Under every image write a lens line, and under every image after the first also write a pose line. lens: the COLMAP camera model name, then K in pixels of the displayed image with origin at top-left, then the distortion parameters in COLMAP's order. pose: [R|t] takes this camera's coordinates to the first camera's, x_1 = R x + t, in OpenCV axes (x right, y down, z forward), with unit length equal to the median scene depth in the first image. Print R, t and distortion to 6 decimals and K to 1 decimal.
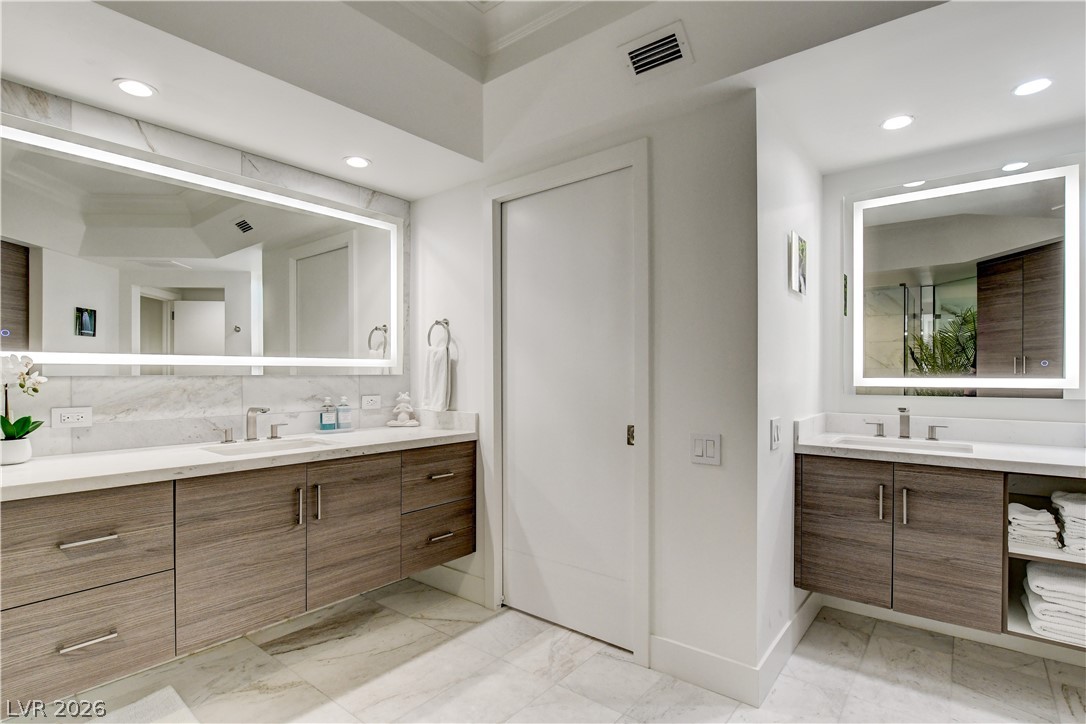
lens RADIAL K [[538.1, 0, 542.6], [0, 538.1, 377.2], [0, 0, 1]] dist [-0.017693, 0.000027]
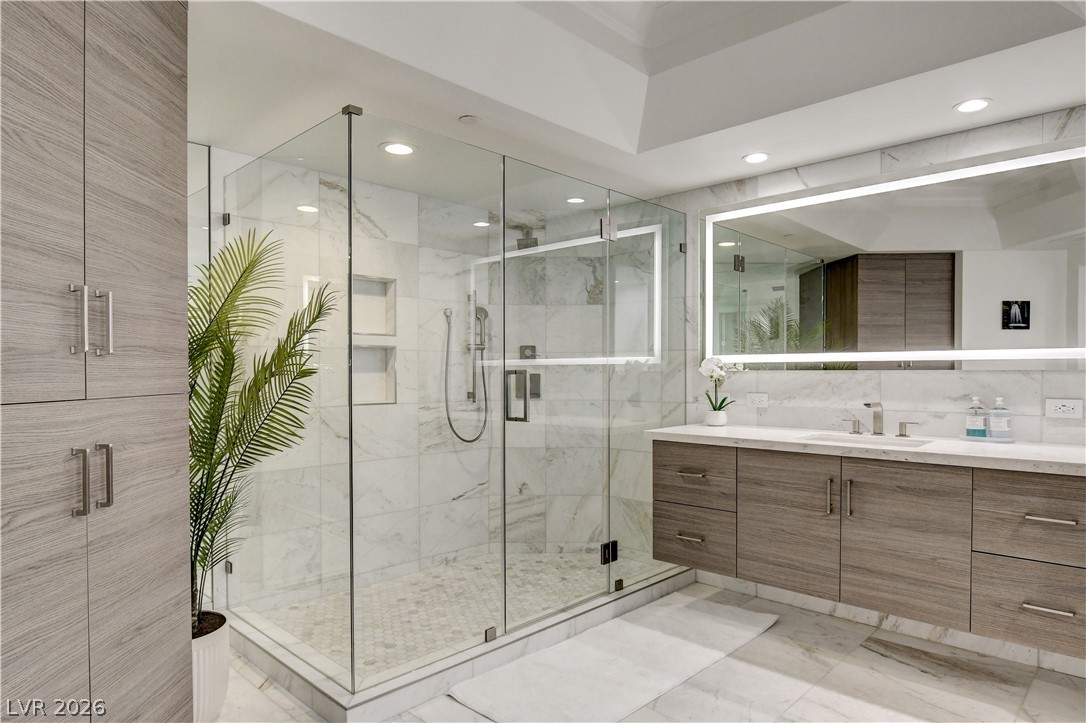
lens RADIAL K [[653.9, 0, 542.1], [0, 653.9, 379.9], [0, 0, 1]] dist [-0.005497, -0.001489]
pose [[-0.088689, 0.015289, -0.995942, 0.751124], [-0.004001, 0.999869, 0.015706, -0.002799], [0.996051, 0.005378, -0.088616, 0.483044]]
